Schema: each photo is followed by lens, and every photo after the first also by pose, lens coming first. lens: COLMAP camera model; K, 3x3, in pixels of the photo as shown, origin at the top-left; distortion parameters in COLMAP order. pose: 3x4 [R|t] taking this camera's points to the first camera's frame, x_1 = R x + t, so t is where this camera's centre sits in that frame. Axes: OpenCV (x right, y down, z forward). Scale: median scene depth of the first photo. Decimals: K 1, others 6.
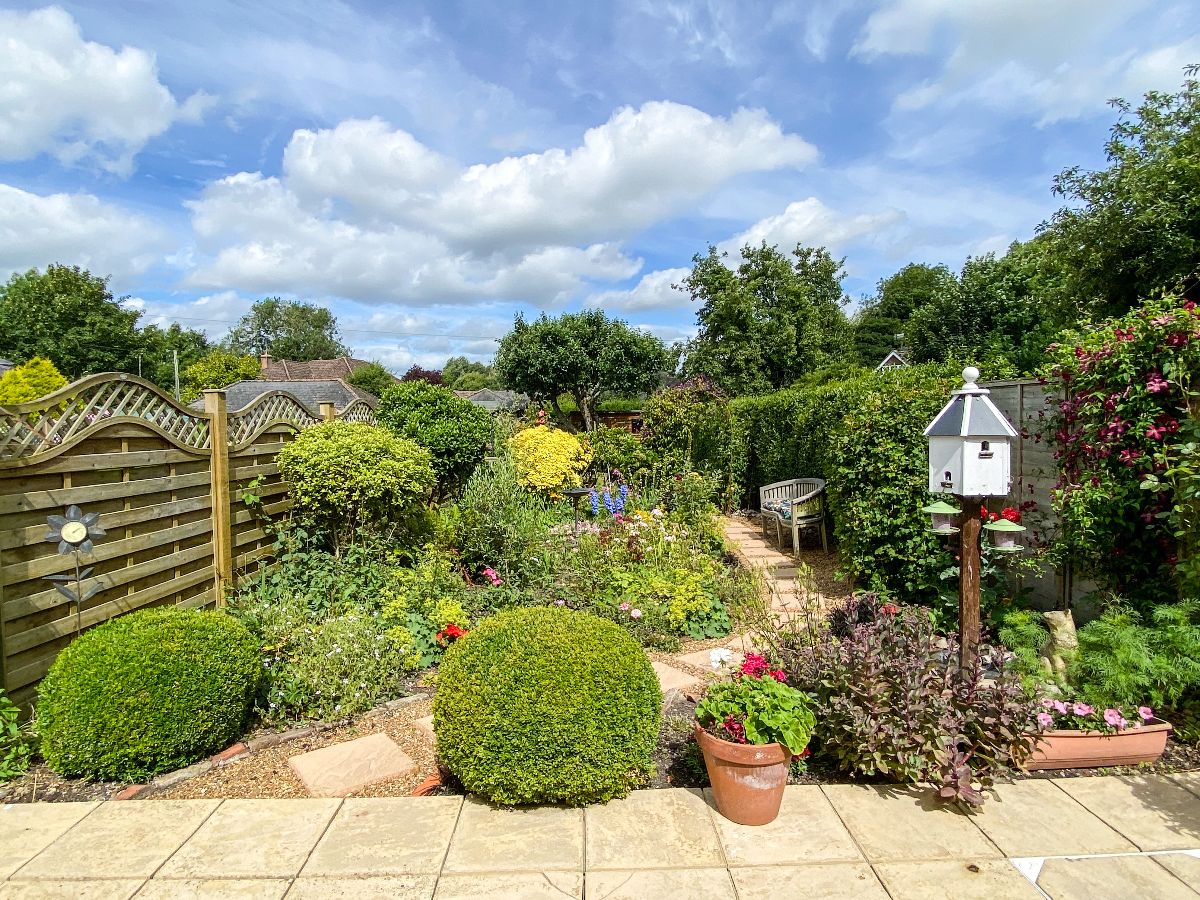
lens RADIAL K [[650.8, 0, 607.7], [0, 650.8, 445.5], [0, 0, 1]] dist [0.003944, -0.008702]
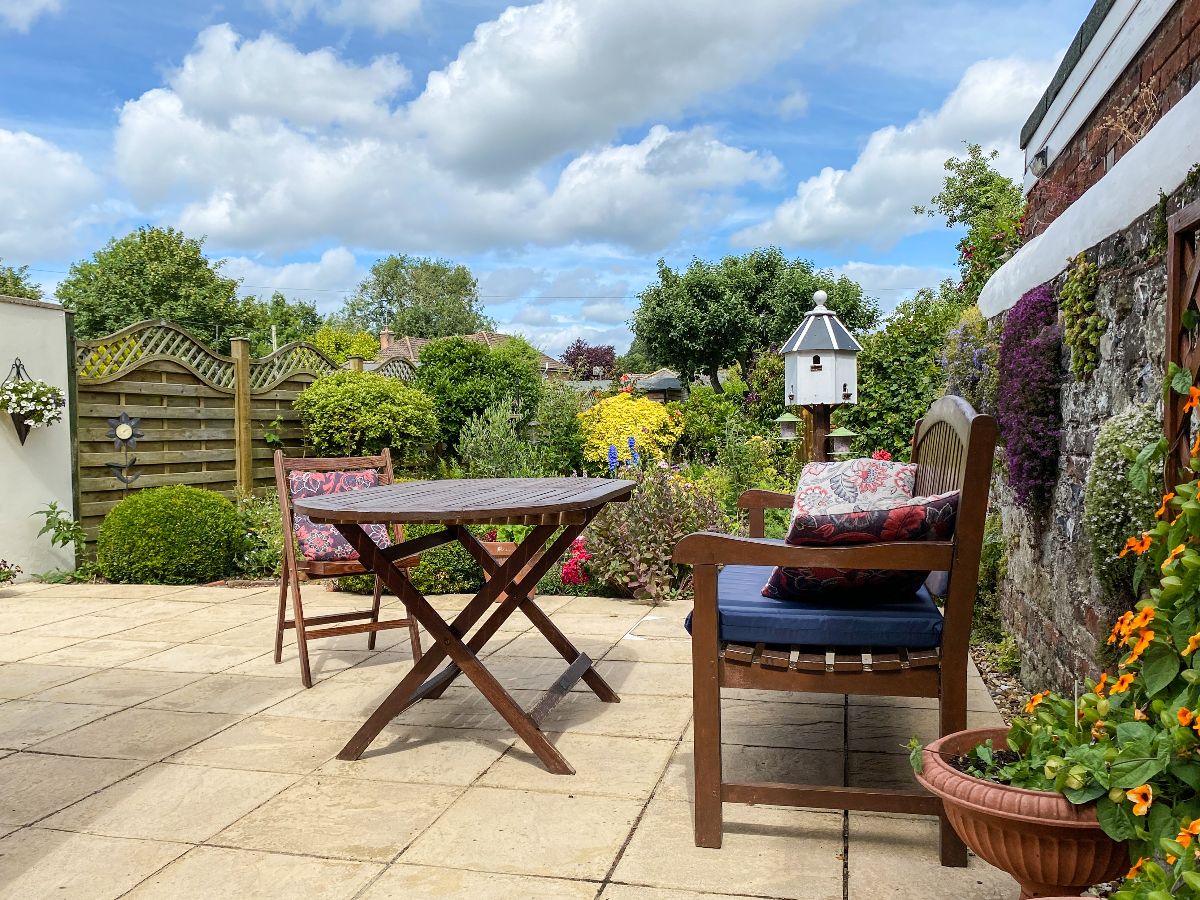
lens RADIAL K [[985.0, 0, 598.6], [0, 985.0, 450.7], [0, 0, 1]] dist [0.023595, 0.012252]
pose [[0.960978, 0.005178, -0.276577, 0.447011], [-0.007753, 0.999936, -0.008217, 0.111554], [0.276517, 0.010041, 0.960957, -0.456483]]
